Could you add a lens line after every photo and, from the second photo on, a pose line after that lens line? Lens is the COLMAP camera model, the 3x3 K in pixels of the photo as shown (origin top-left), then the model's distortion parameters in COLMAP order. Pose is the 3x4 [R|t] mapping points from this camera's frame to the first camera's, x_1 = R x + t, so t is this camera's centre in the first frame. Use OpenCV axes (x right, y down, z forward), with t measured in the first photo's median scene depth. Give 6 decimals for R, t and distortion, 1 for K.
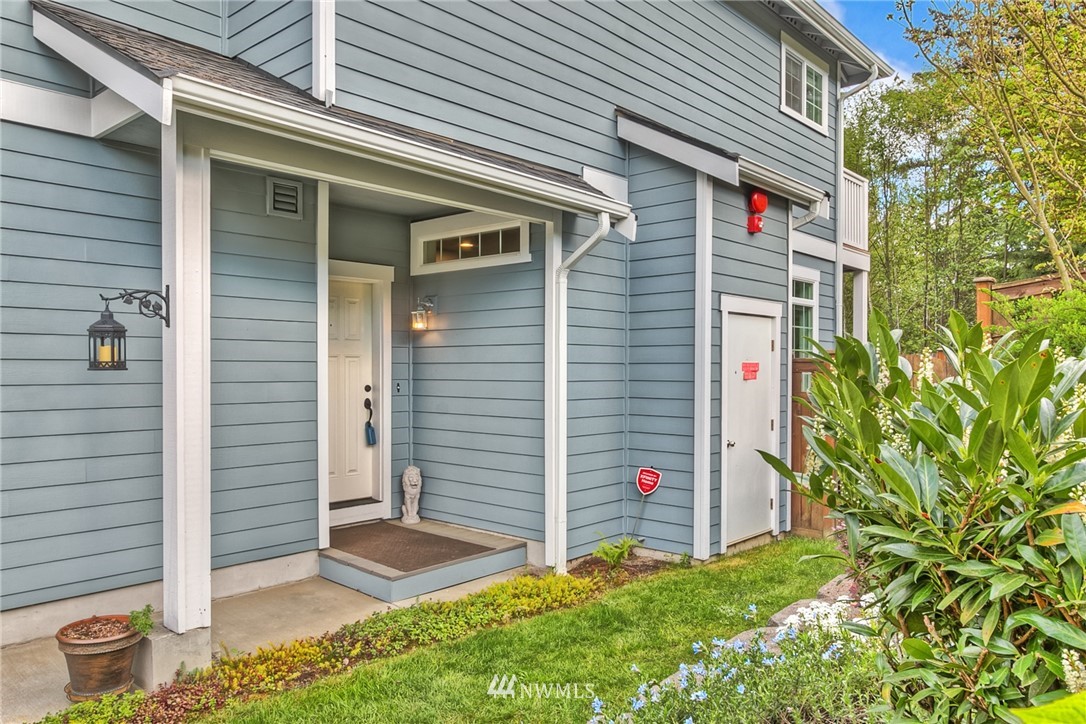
lens RADIAL K [[773.7, 0, 543.5], [0, 773.7, 361.1], [0, 0, 1]] dist [-0.030439, -0.000160]
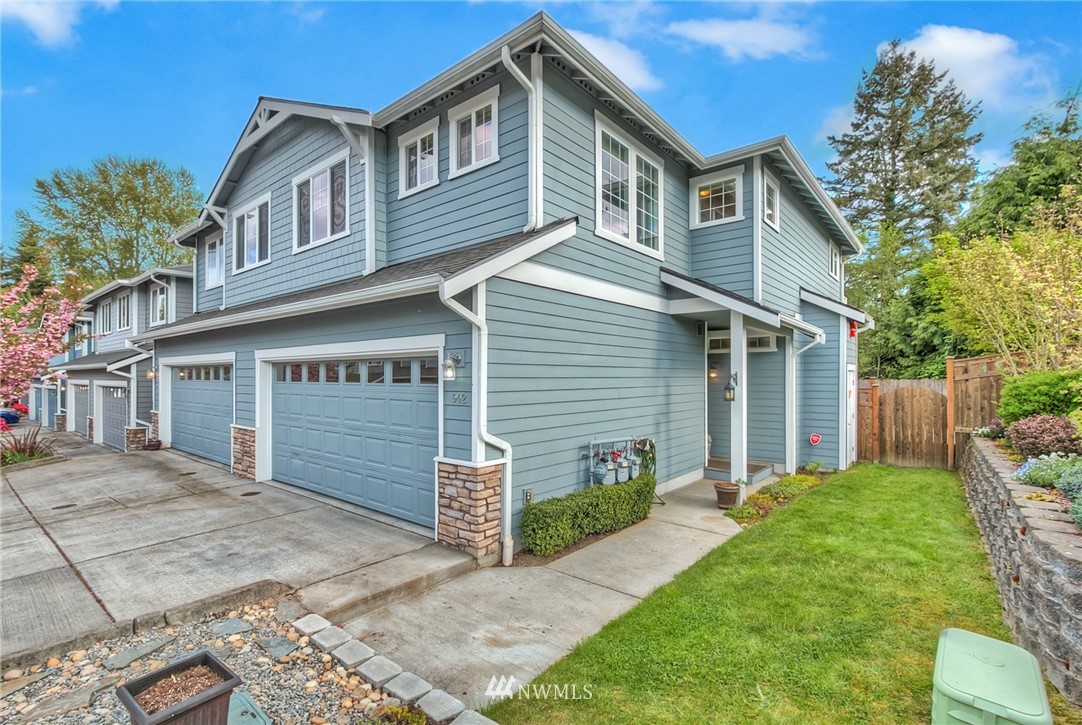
lens RADIAL K [[494.1, 0, 540.6], [0, 494.1, 372.8], [0, 0, 1]] dist [-0.004607, 0.000811]
pose [[0.999422, -0.003493, 0.033816, -0.817174], [0.003610, 0.999988, -0.003397, -0.055601], [-0.033803, 0.003517, 0.999422, -0.558853]]
